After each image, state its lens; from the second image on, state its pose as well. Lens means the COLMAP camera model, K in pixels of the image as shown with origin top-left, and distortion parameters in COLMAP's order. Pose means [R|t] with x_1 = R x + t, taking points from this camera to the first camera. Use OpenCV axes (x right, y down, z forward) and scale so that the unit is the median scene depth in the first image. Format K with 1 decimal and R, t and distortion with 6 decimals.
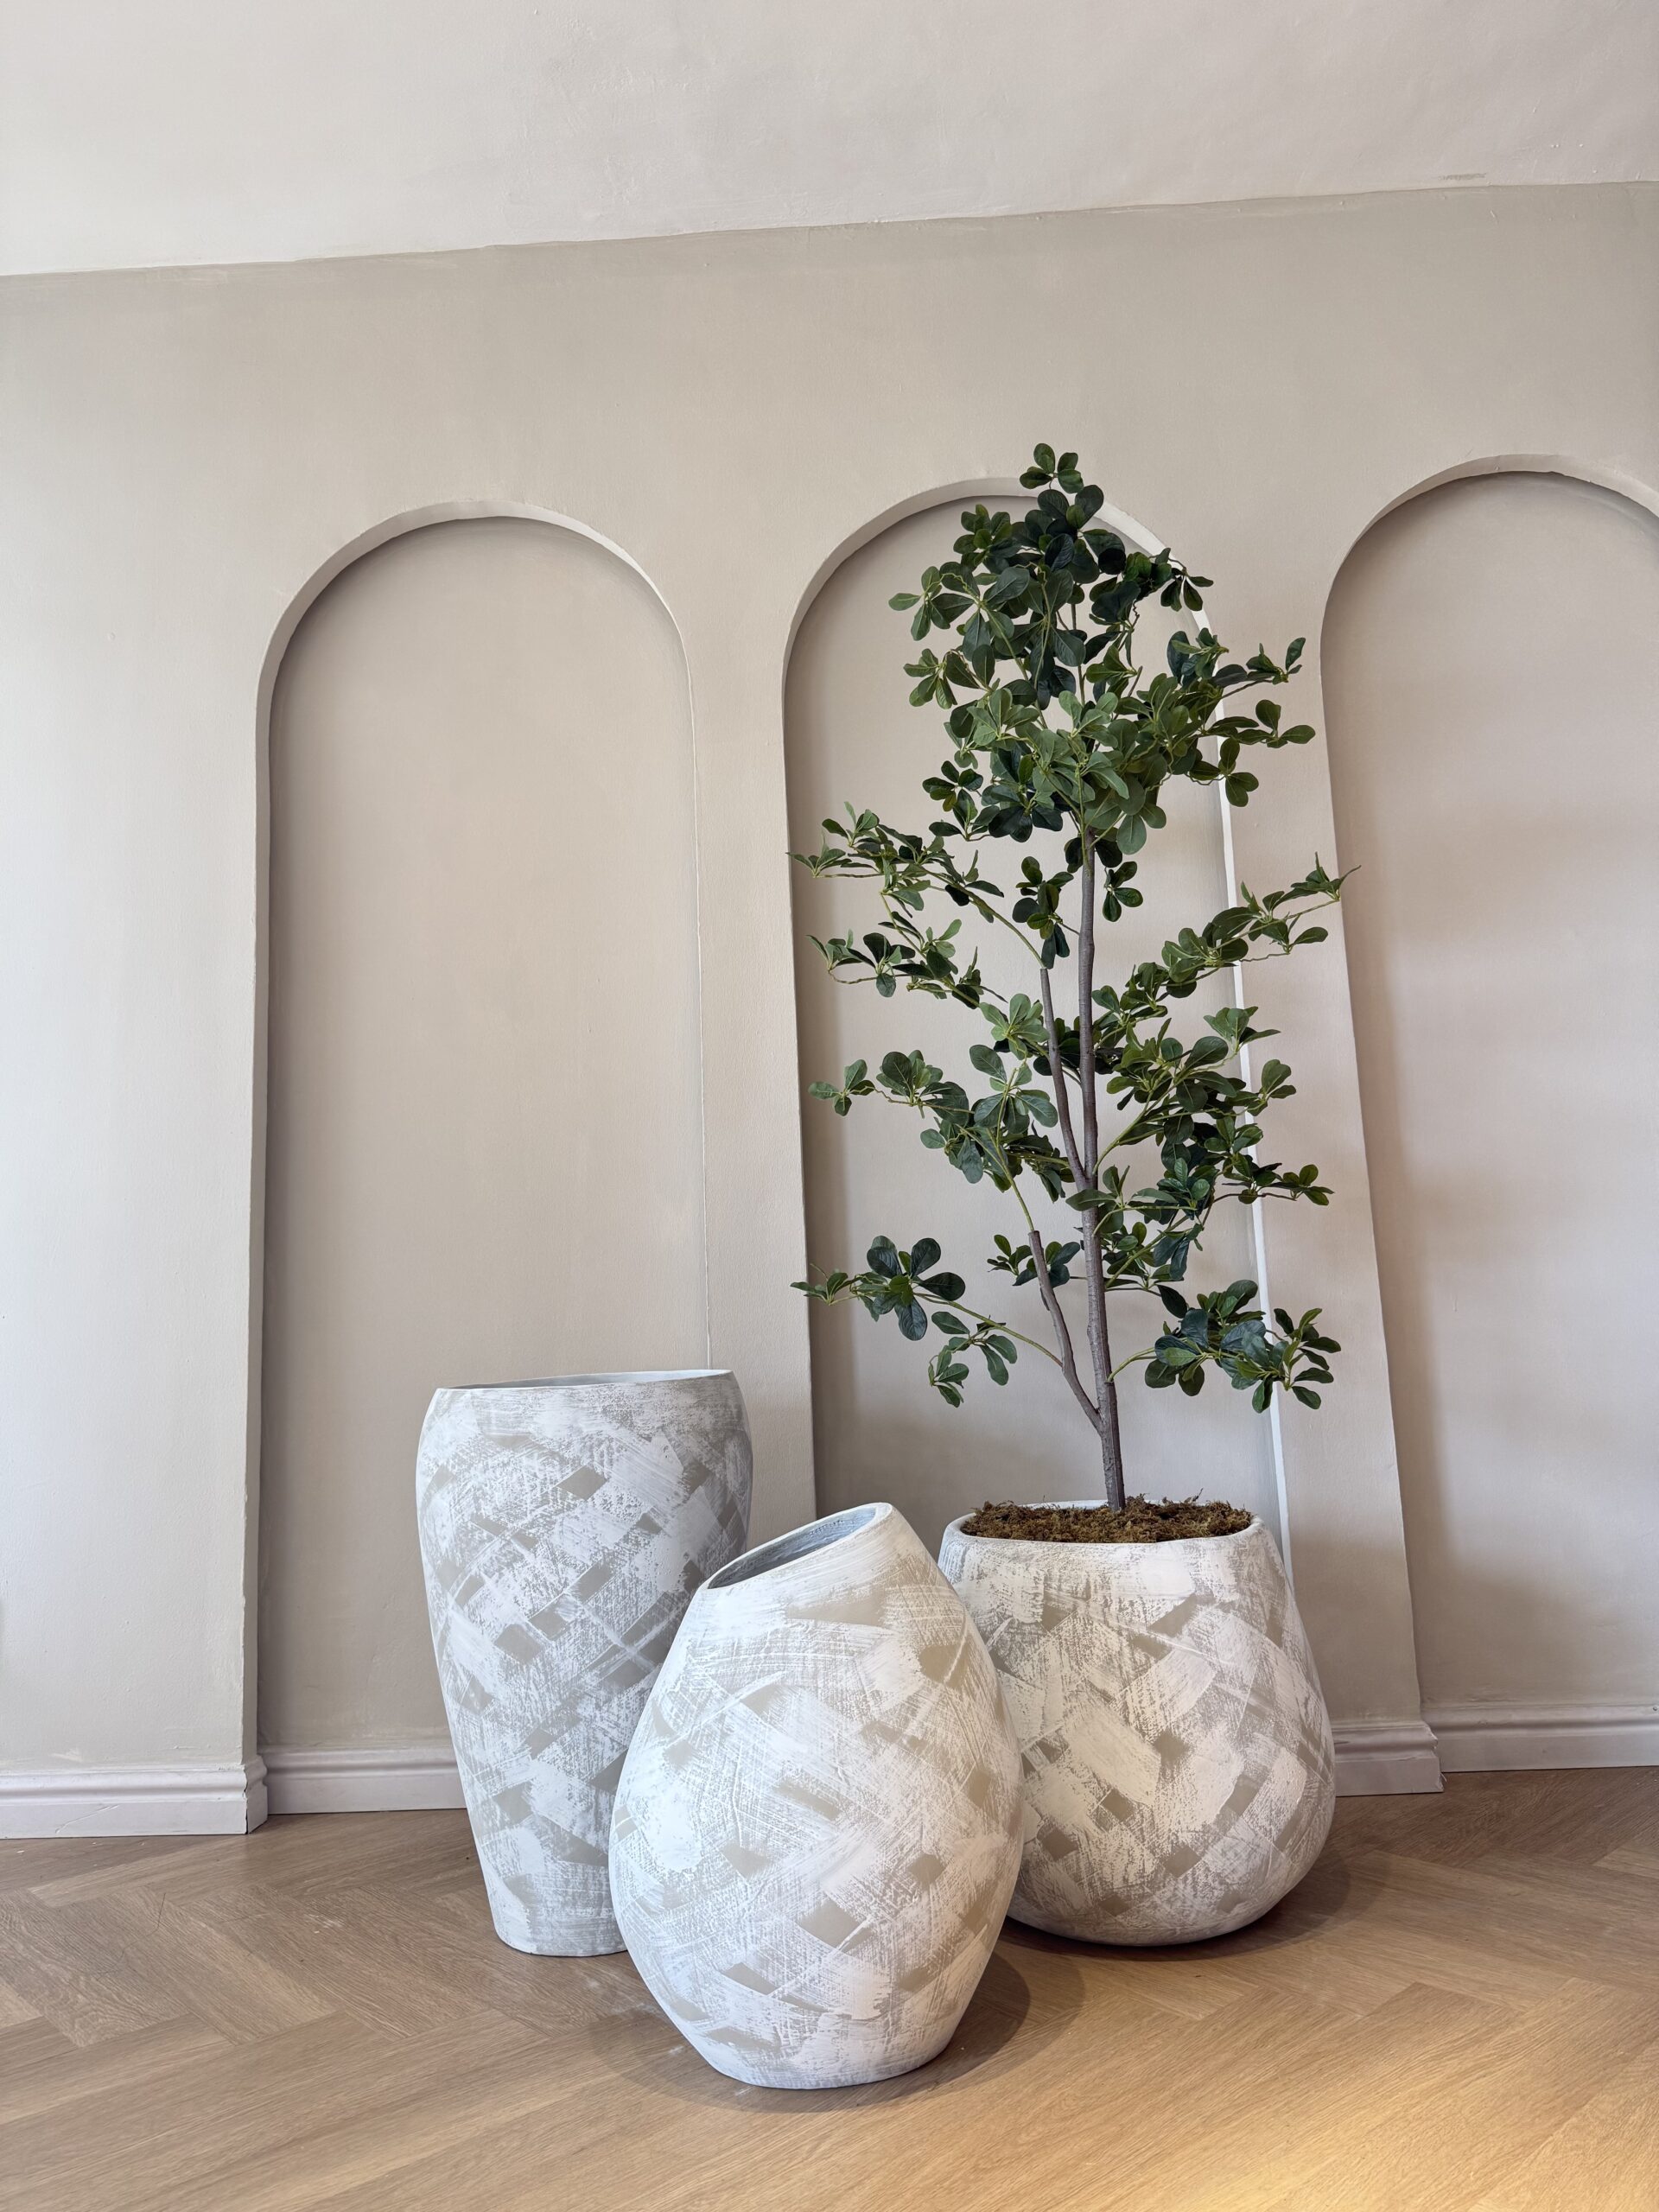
lens RADIAL K [[1538.9, 0, 834.5], [0, 1538.9, 1110.4], [0, 0, 1]] dist [-0.010495, -0.001662]
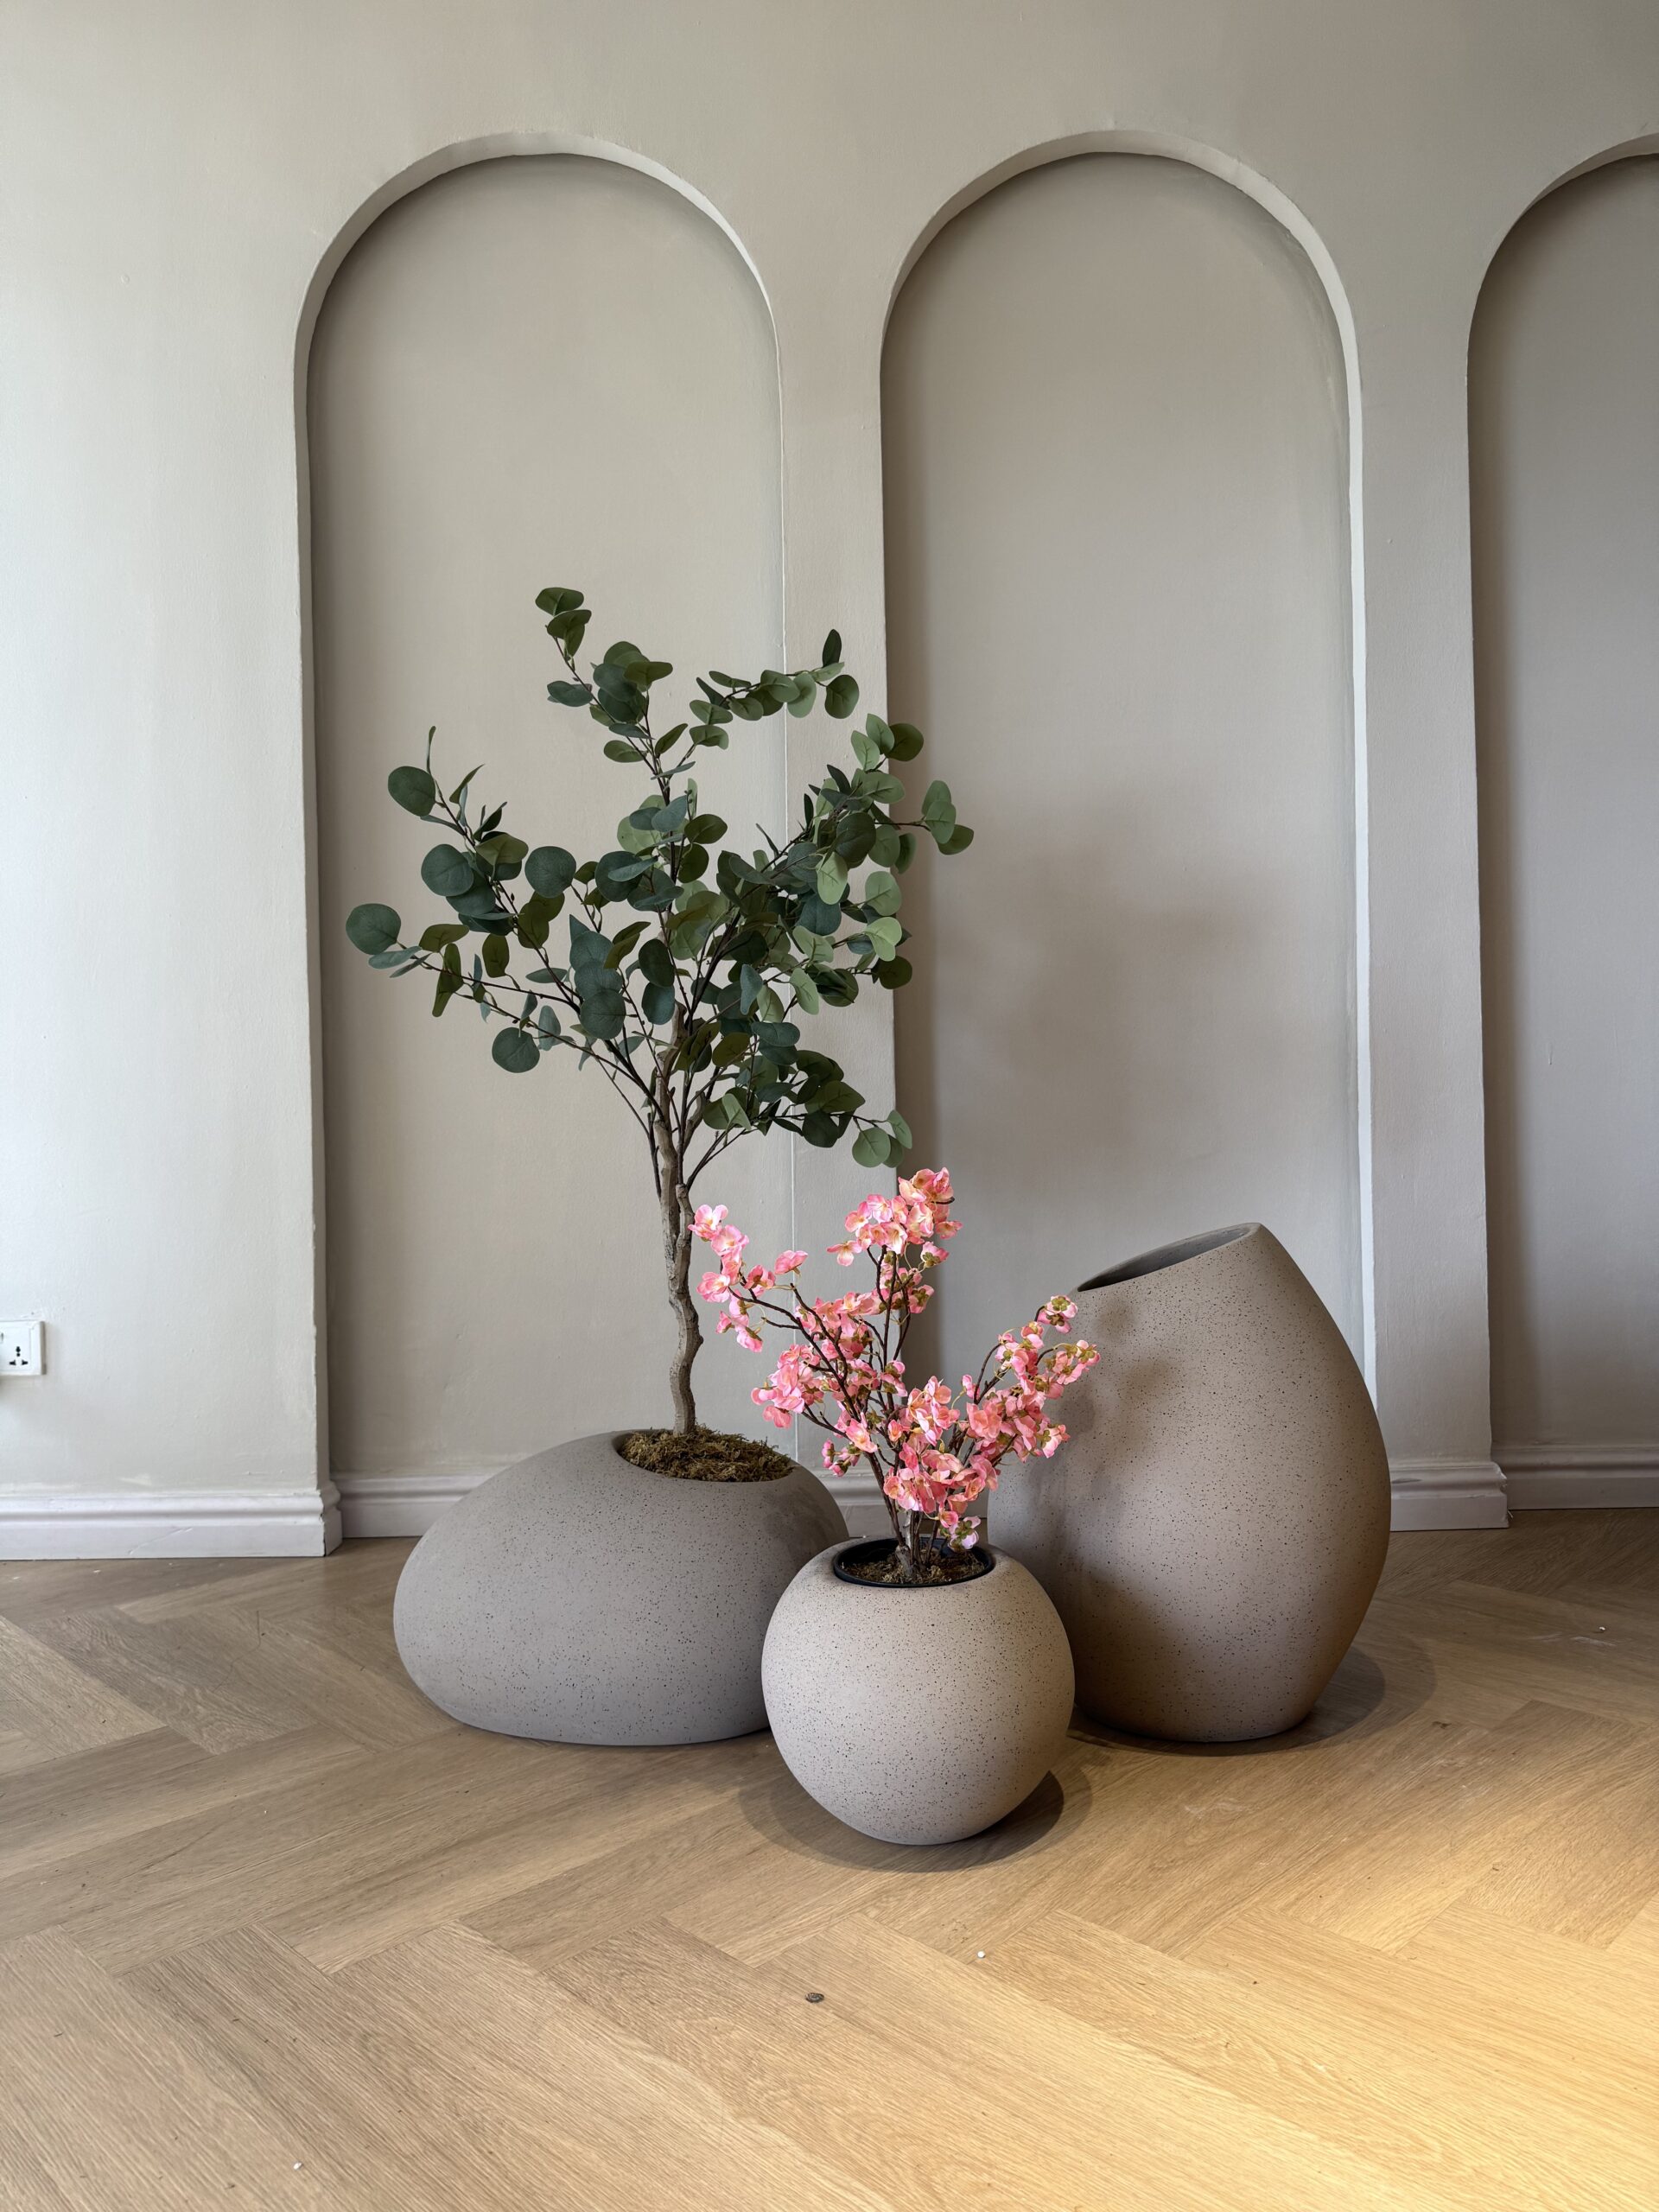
lens RADIAL K [[1538.9, 0, 824.7], [0, 1538.9, 1108.0], [0, 0, 1]] dist [-0.010495, -0.001662]
pose [[0.999004, 0.020847, 0.039455, -0.140971], [-0.026465, 0.988676, 0.147715, 0.037159], [-0.035929, -0.148612, 0.988243, 0.059470]]
